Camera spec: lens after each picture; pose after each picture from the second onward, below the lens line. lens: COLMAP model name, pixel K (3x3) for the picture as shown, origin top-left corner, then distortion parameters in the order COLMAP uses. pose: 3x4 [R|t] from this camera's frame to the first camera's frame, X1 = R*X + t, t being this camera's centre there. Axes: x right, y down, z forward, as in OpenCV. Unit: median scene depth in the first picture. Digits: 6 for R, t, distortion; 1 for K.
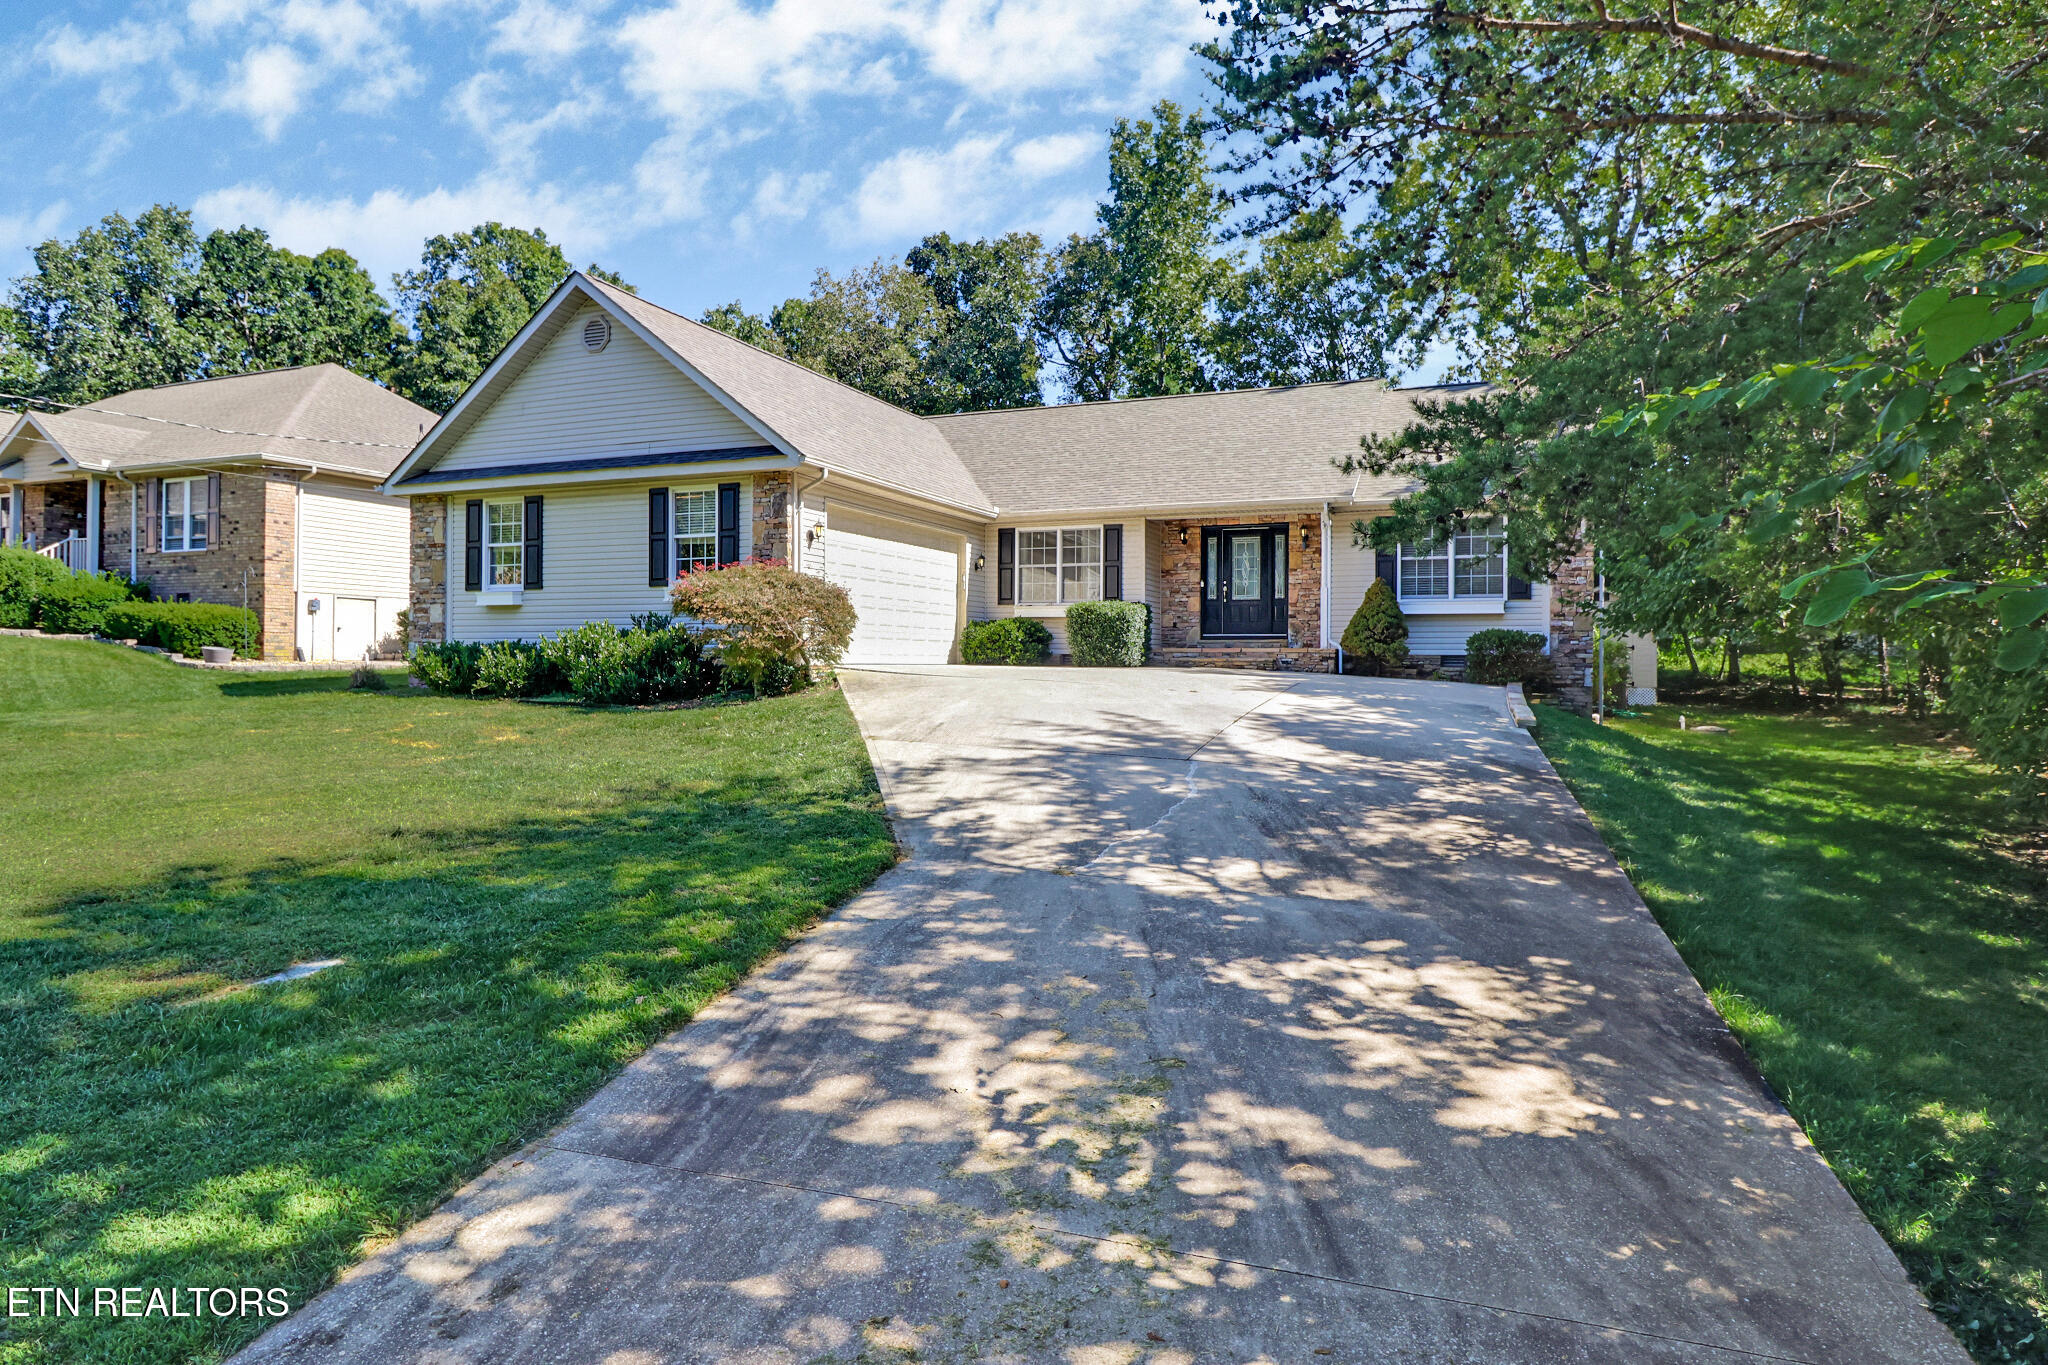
lens RADIAL K [[1234.1, 0, 1024.0], [0, 1234.1, 682.5], [0, 0, 1]] dist [0.001376, 0.000001]
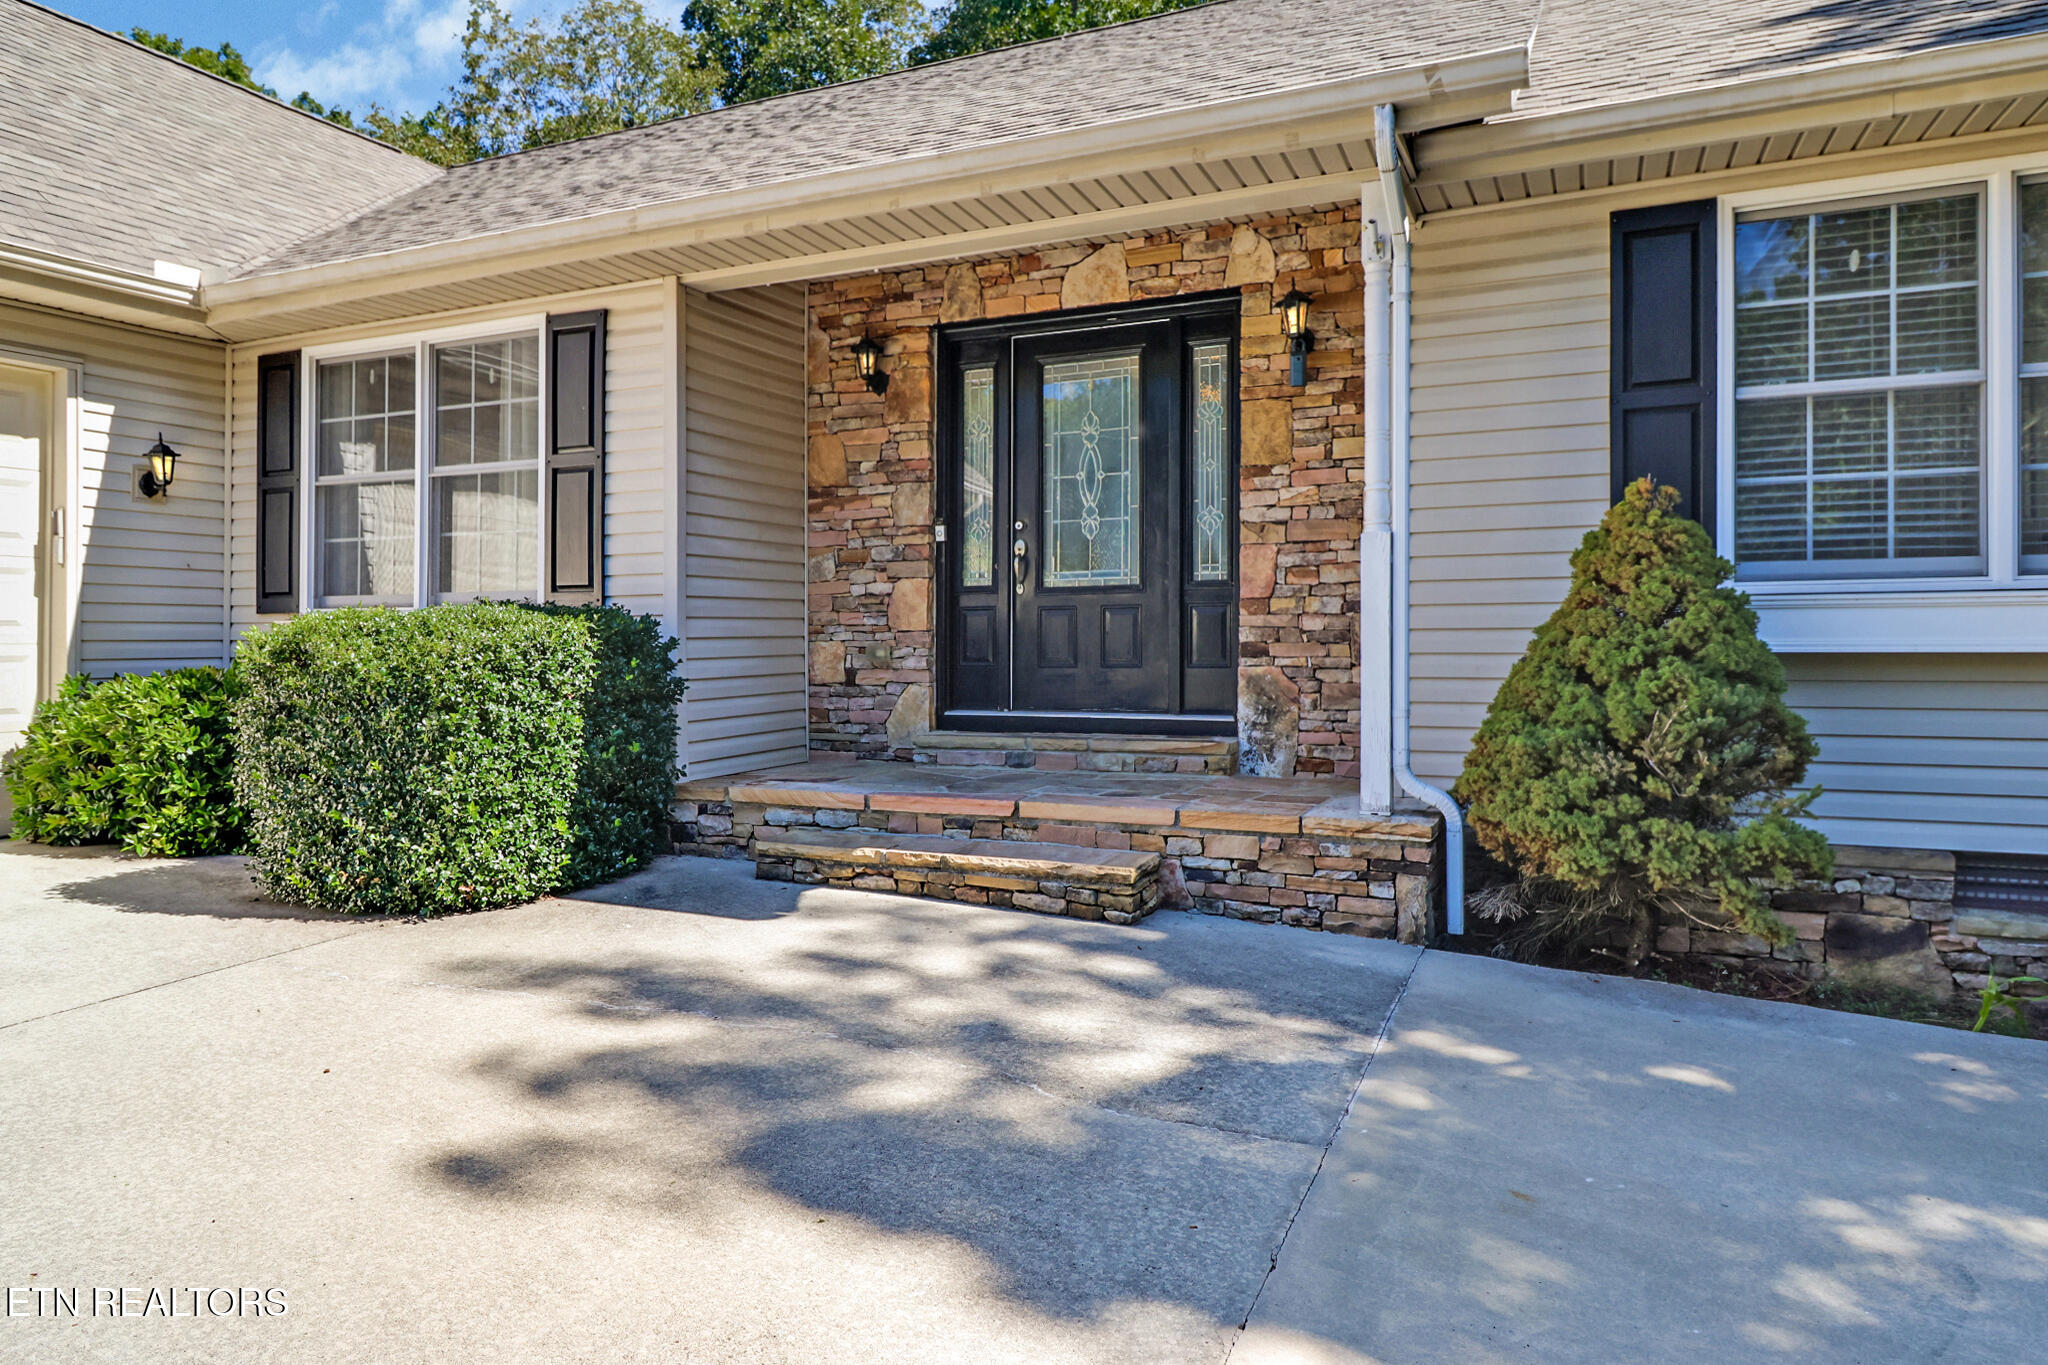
lens RADIAL K [[1260.0, 0, 1024.0], [0, 1260.0, 682.5], [0, 0, 1]] dist [-0.004012, -0.001625]
pose [[0.998893, -0.012696, -0.045301, 0.180110], [0.013735, 0.999648, 0.022711, -0.053027], [0.044997, -0.023308, 0.998715, 0.730256]]
